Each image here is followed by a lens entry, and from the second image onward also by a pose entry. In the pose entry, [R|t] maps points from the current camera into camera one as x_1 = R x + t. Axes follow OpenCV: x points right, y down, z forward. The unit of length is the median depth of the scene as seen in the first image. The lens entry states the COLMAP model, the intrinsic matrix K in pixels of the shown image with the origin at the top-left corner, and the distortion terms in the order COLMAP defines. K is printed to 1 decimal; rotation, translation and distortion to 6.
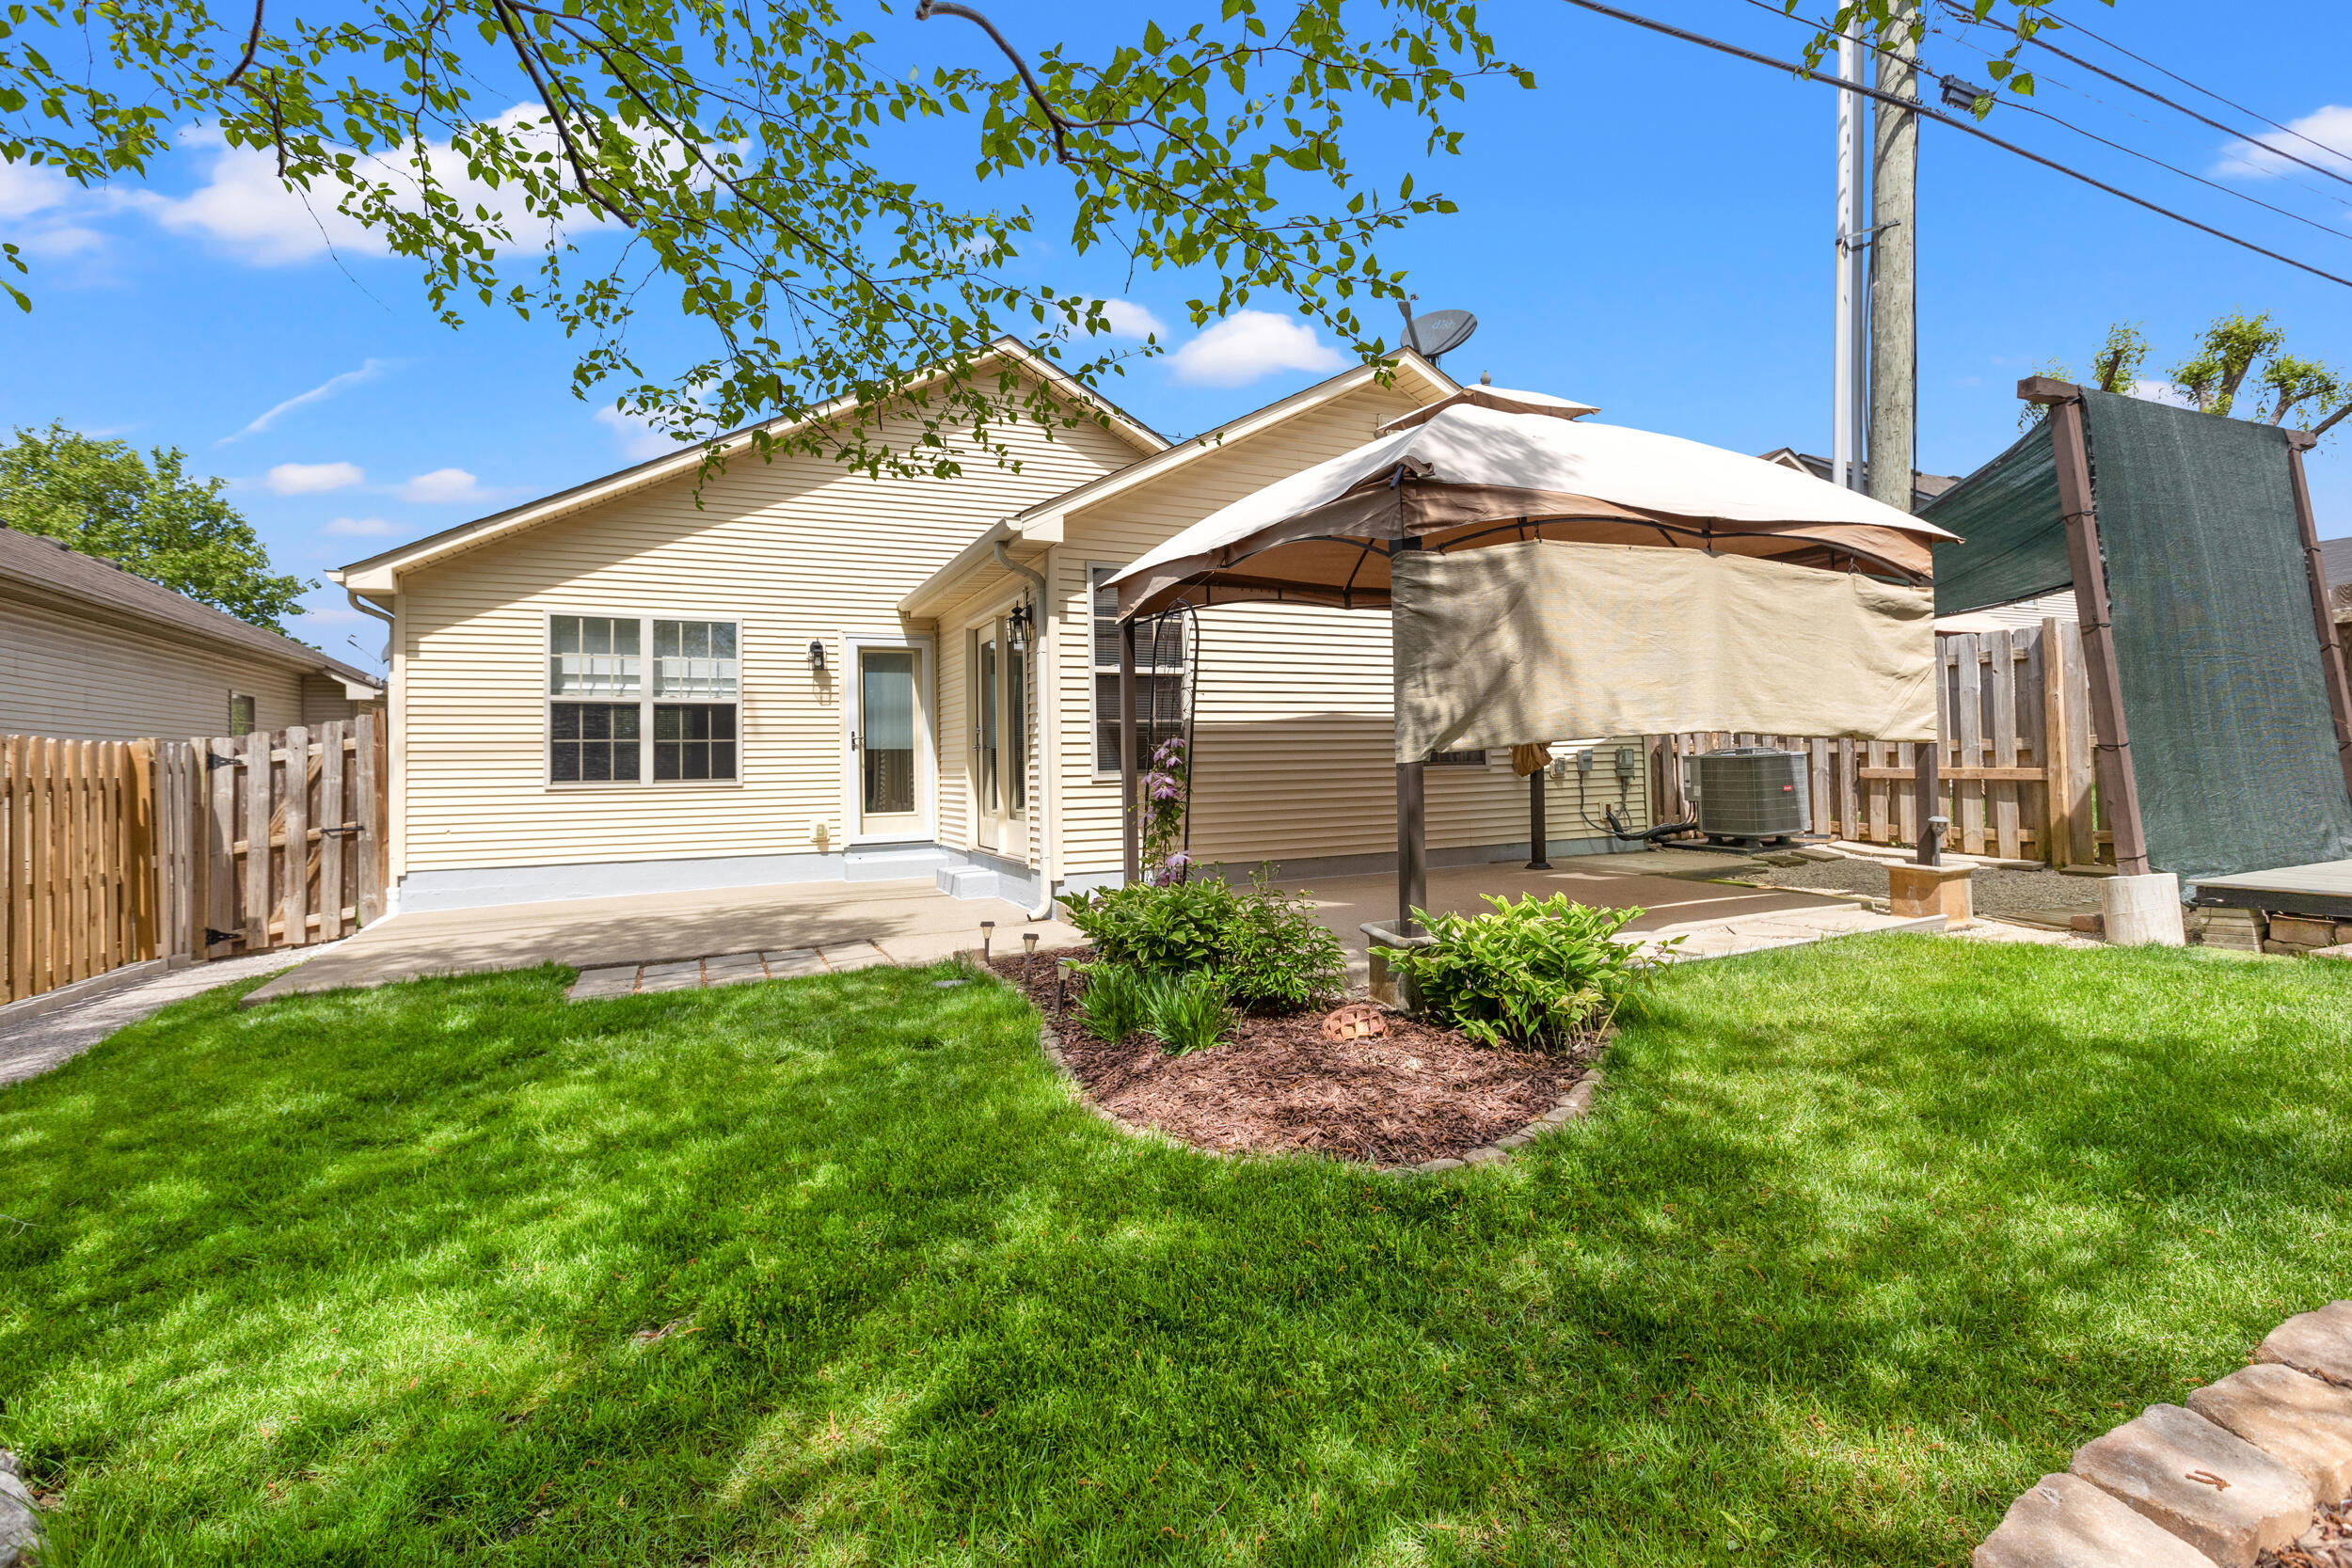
lens RADIAL K [[1014.1, 0, 1178.7], [0, 1014.1, 752.7], [0, 0, 1]] dist [-0.000941, -0.000238]
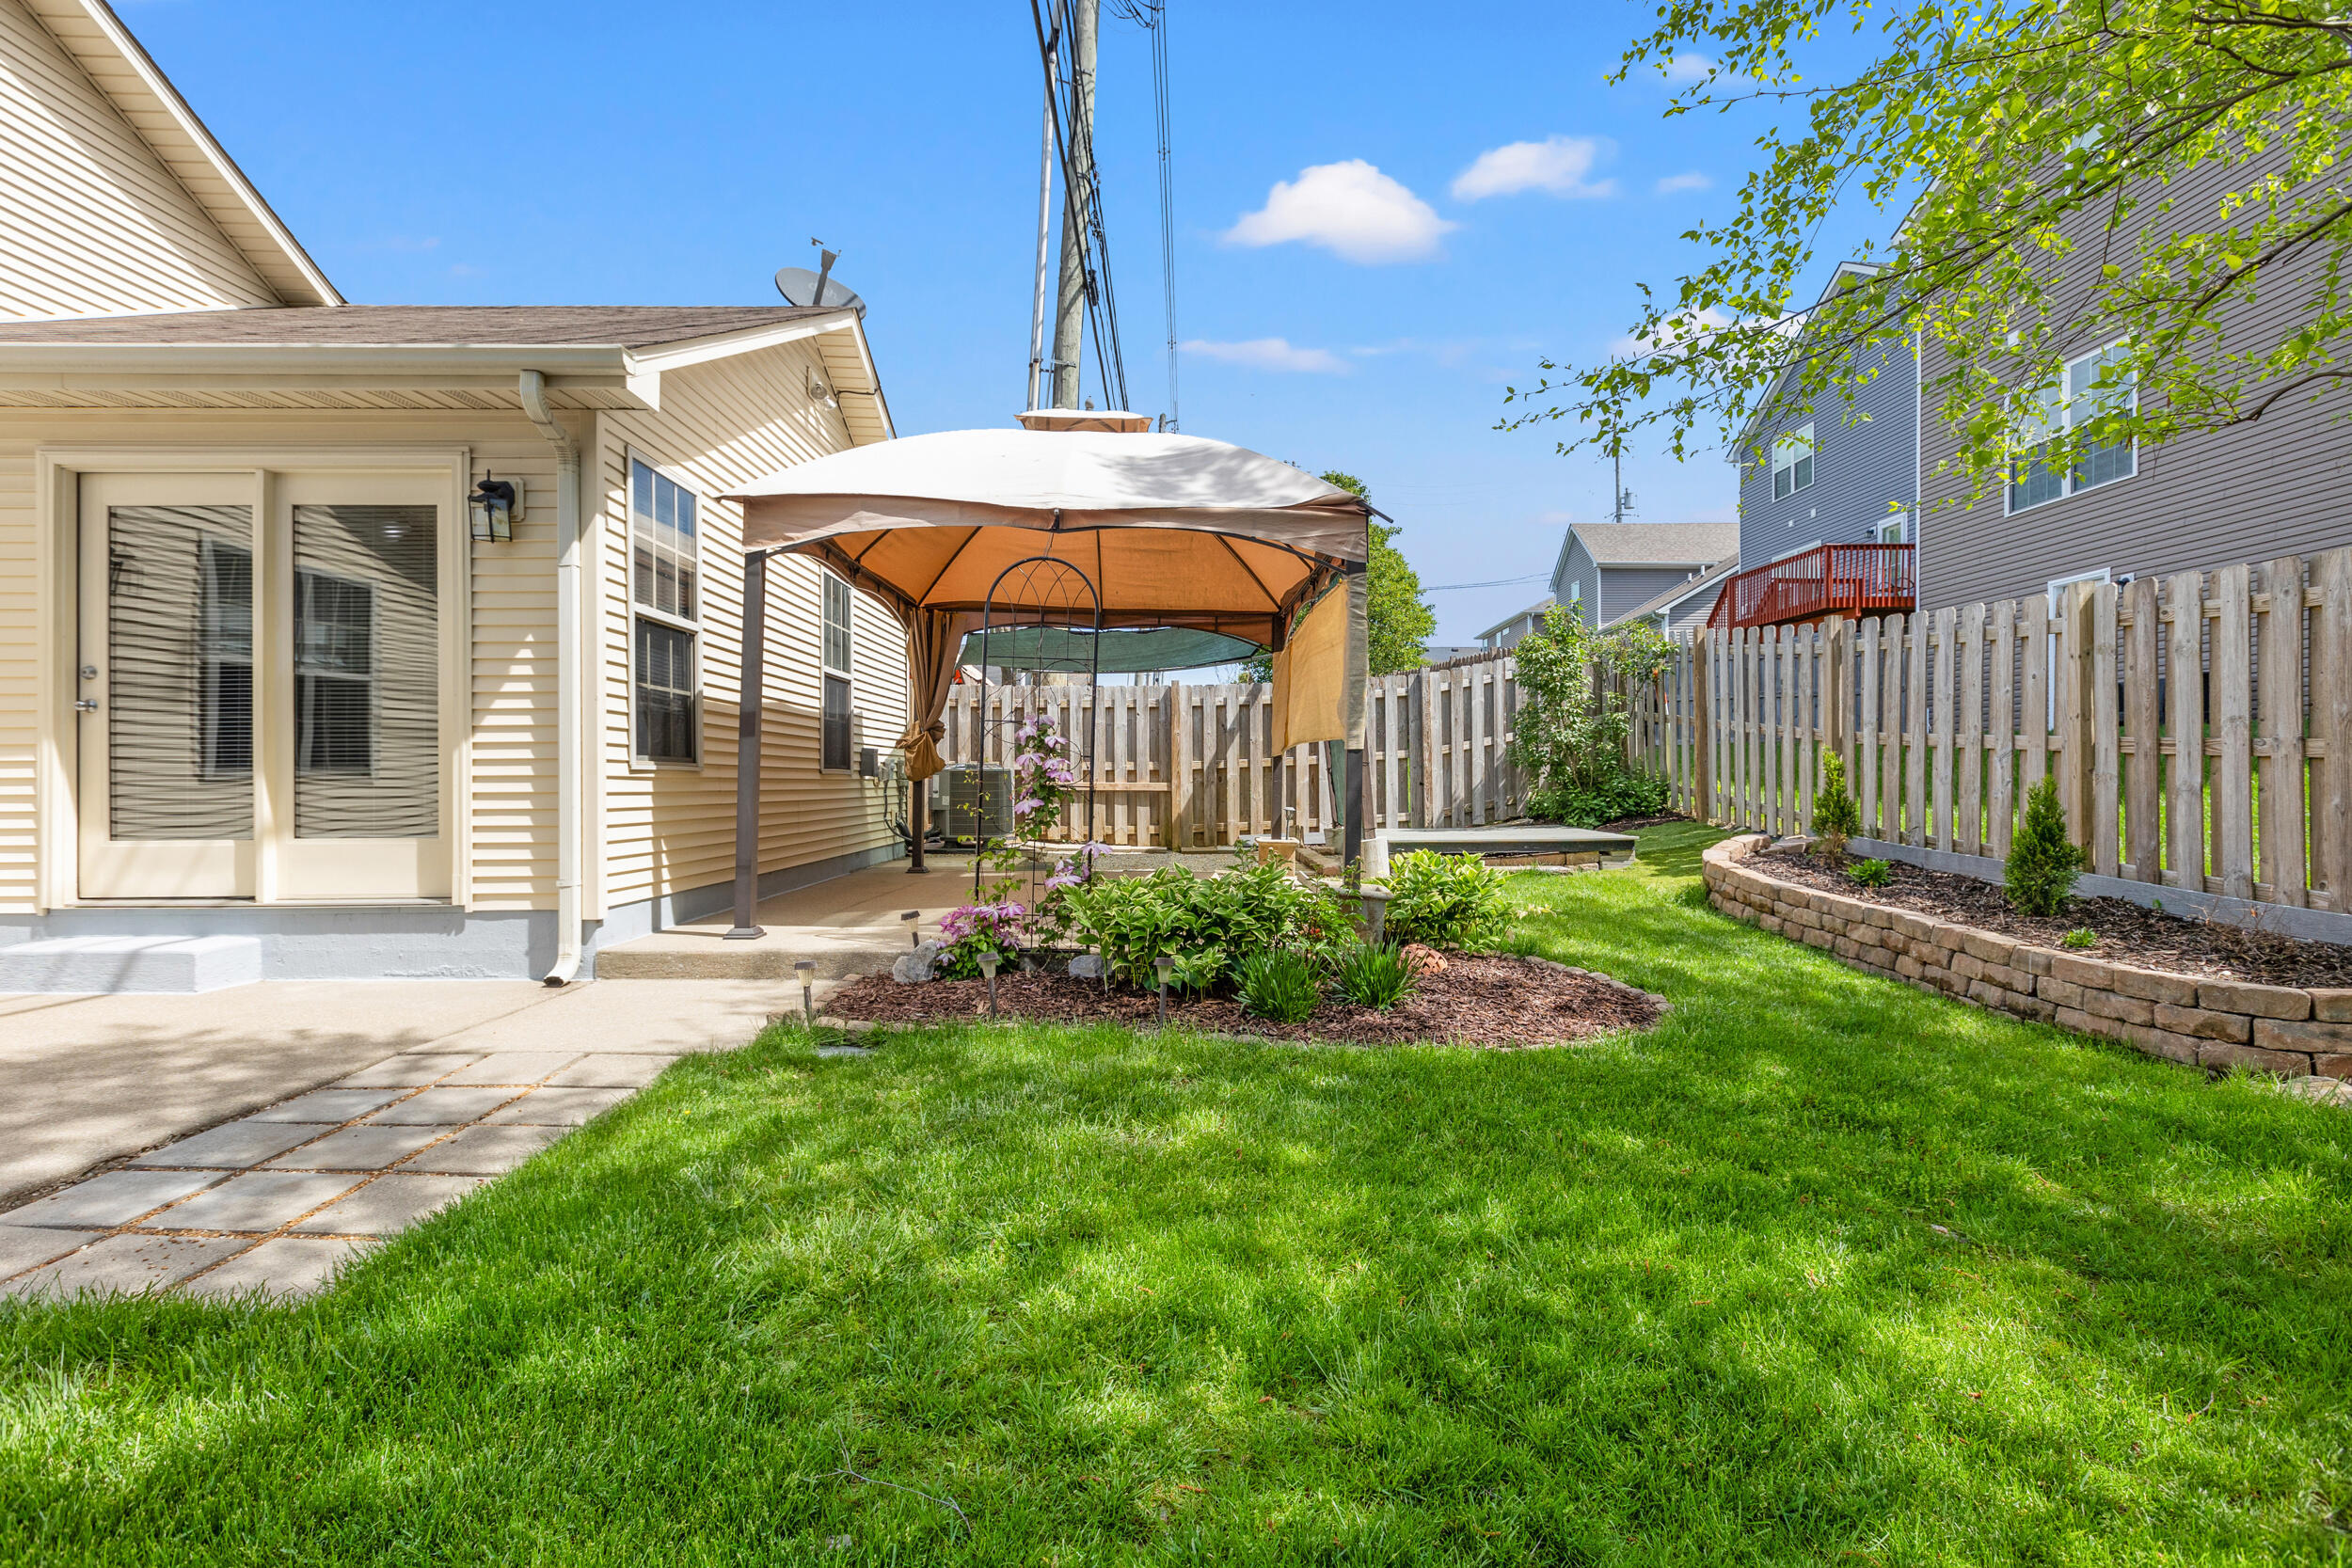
lens RADIAL K [[1039.4, 0, 1176.4], [0, 1039.4, 789.3], [0, 0, 1]] dist [-0.000154, -0.000536]
pose [[0.442168, 0.014764, 0.896811, -0.470594], [-0.018106, 0.999808, -0.007532, 0.034275], [-0.896750, -0.012907, 0.442350, 0.313779]]
